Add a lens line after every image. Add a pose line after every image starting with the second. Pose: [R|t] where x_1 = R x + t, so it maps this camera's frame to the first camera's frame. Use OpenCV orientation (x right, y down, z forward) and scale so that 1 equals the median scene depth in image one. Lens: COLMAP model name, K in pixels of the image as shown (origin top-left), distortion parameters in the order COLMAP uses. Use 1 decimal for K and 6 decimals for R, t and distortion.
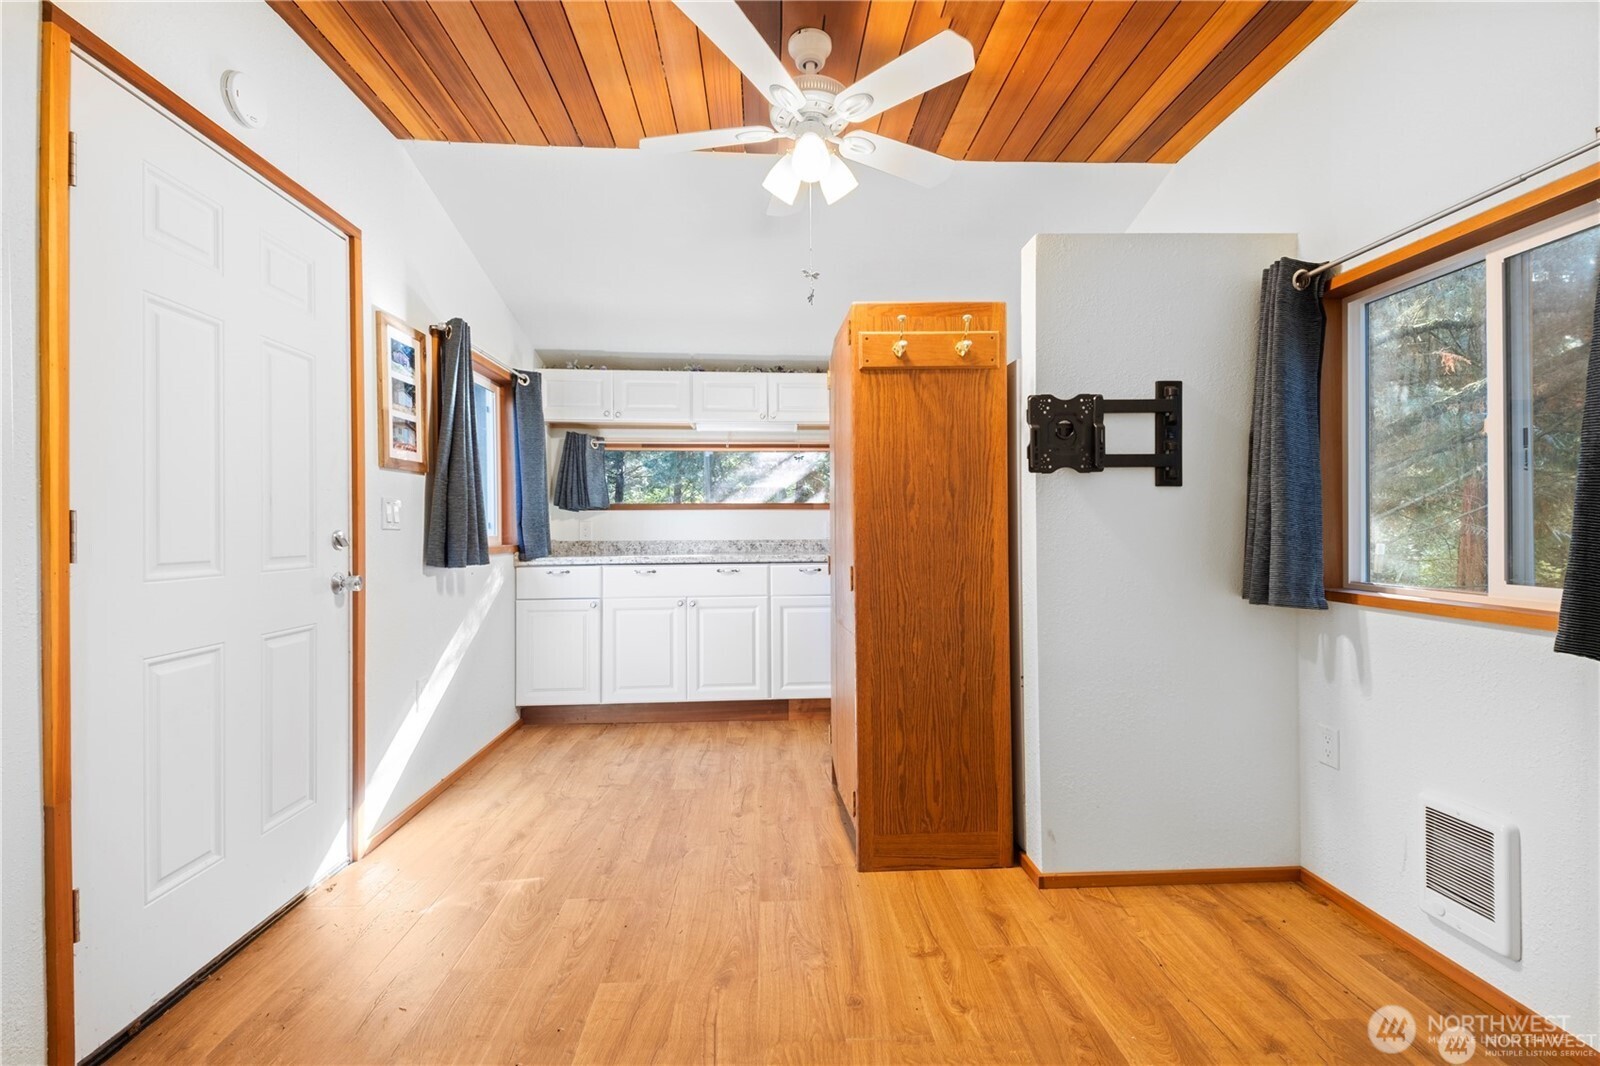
lens RADIAL K [[685.0, 0, 799.9], [0, 685.0, 528.1], [0, 0, 1]] dist [0.065816, -0.034432]
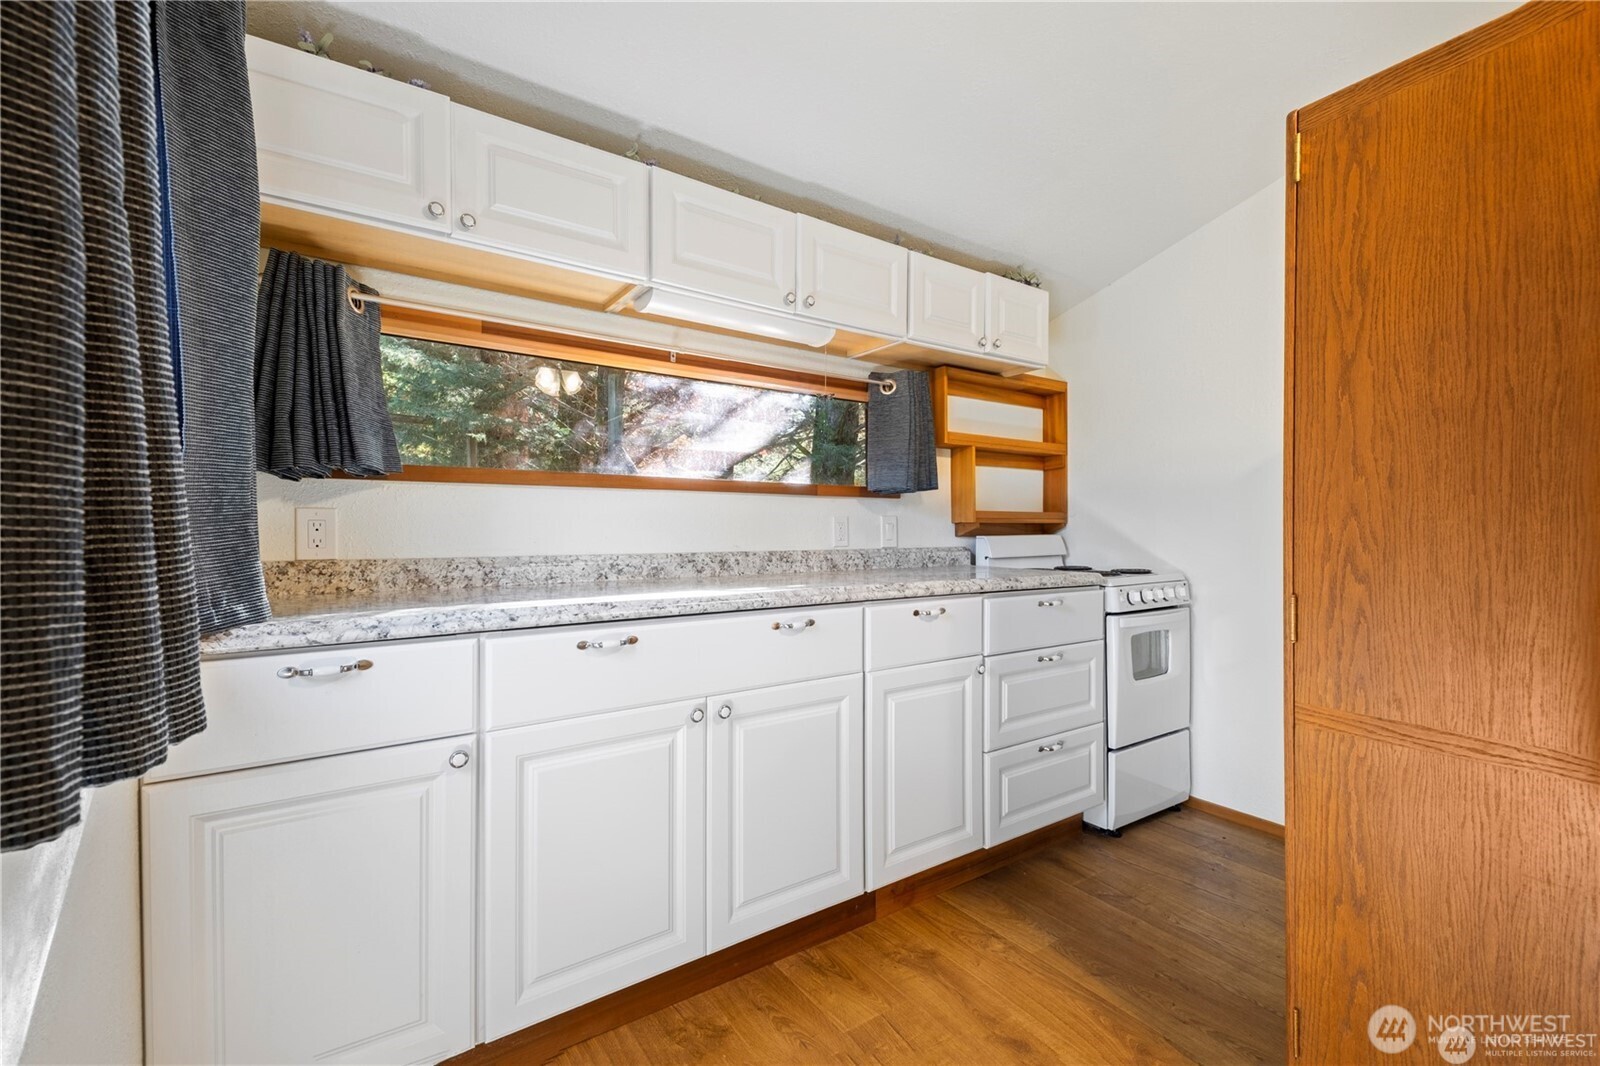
lens RADIAL K [[686.3, 0, 800.7], [0, 686.3, 536.7], [0, 0, 1]] dist [0.056460, -0.027577]
pose [[0.851401, 0.000336, 0.524515, -0.557411], [-0.002885, 0.999988, 0.004042, 0.007399], [-0.524507, -0.004954, 0.851392, 1.051390]]
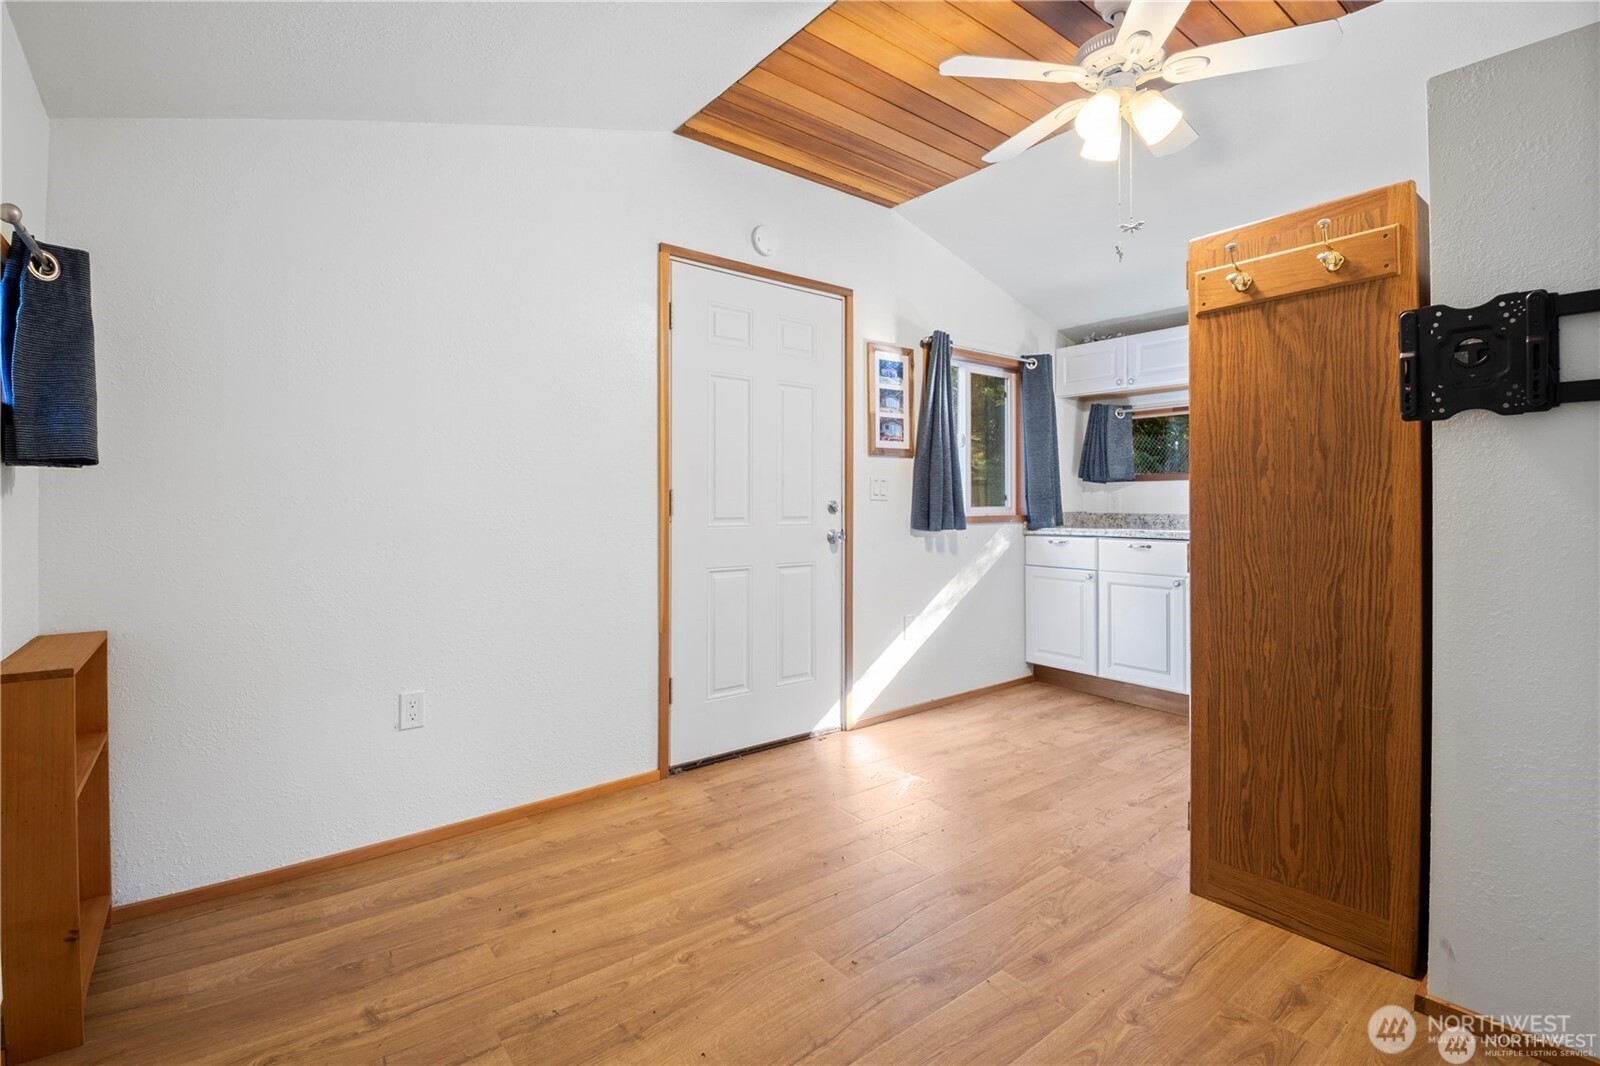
lens RADIAL K [[729.8, 0, 792.9], [0, 729.8, 503.4], [0, 0, 1]] dist [0.036081, -0.034167]
pose [[0.570044, 0.006137, -0.821591, 0.554194], [-0.002960, 0.999981, 0.005416, 0.000820], [0.821609, -0.000655, 0.570052, 0.059025]]
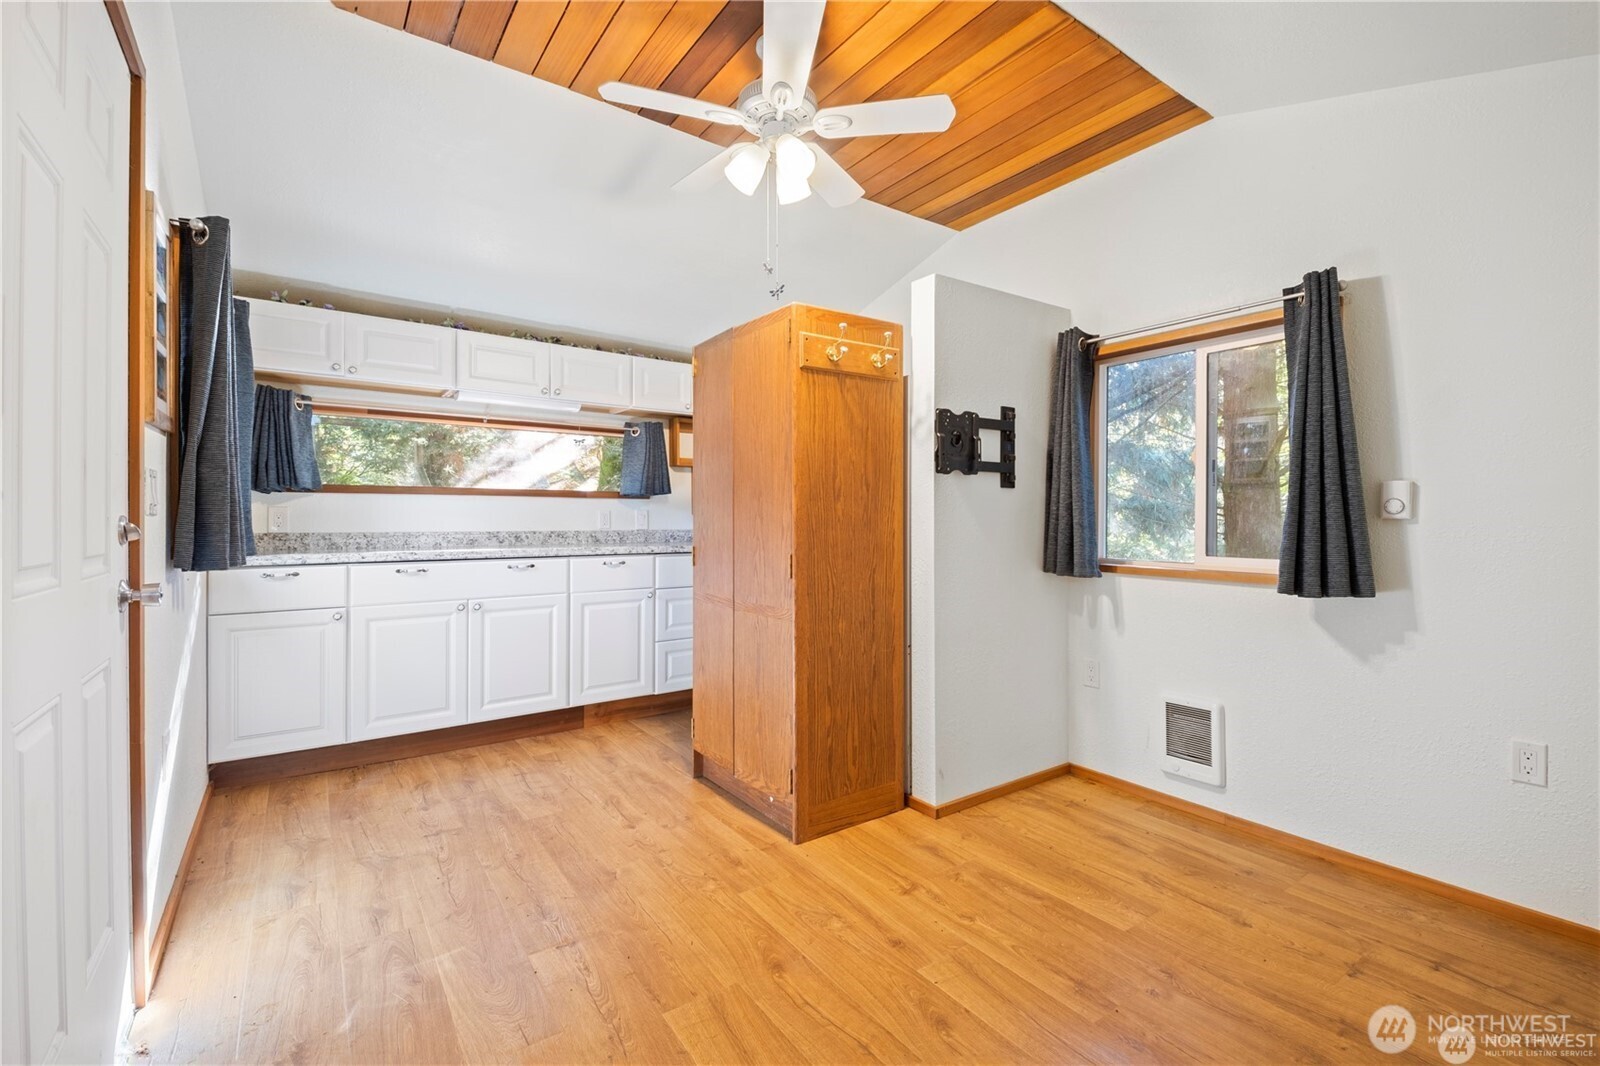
lens RADIAL K [[702.7, 0, 796.7], [0, 702.7, 520.8], [0, 0, 1]] dist [0.060538, -0.039735]
pose [[0.845619, 0.005867, 0.533755, -0.487846], [-0.006531, 0.999978, -0.000644, 0.004589], [-0.533748, -0.002941, 0.845639, 0.090983]]
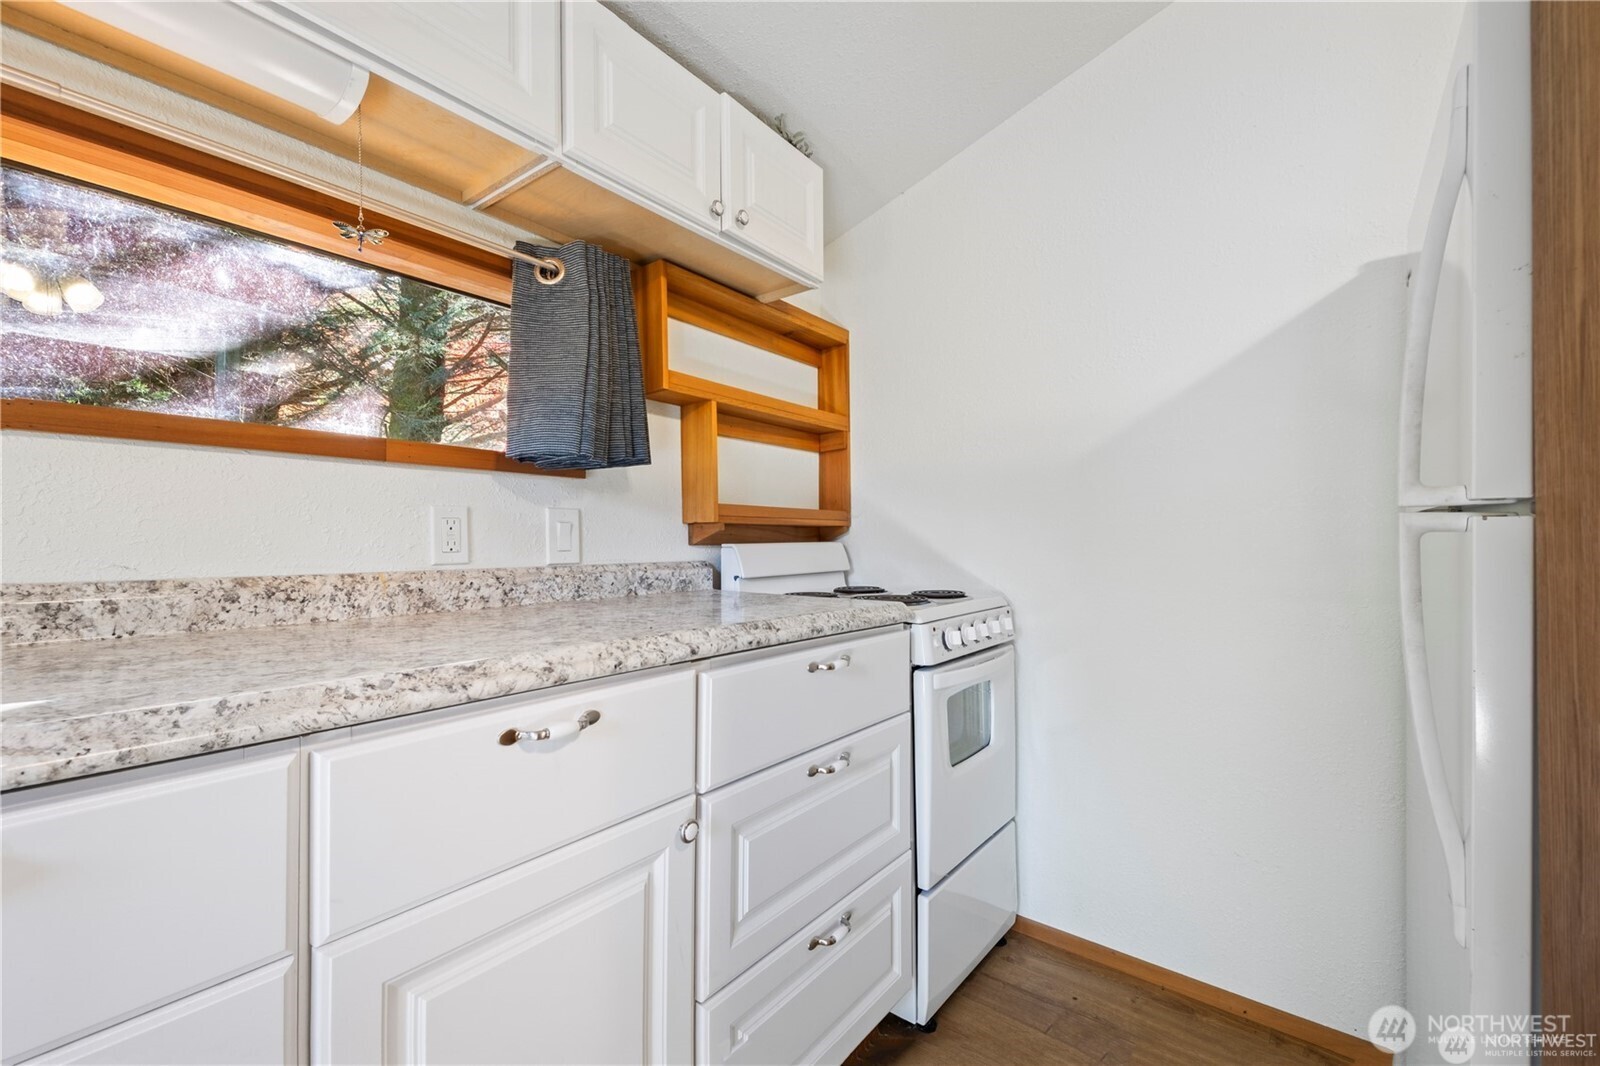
lens RADIAL K [[668.3, 0, 801.4], [0, 668.3, 539.3], [0, 0, 1]] dist [0.049451, -0.021720]
pose [[0.654004, 0.007212, 0.756457, -0.151062], [0.001361, 0.999942, -0.010710, 0.013393], [-0.756490, 0.008033, 0.653956, 1.374628]]
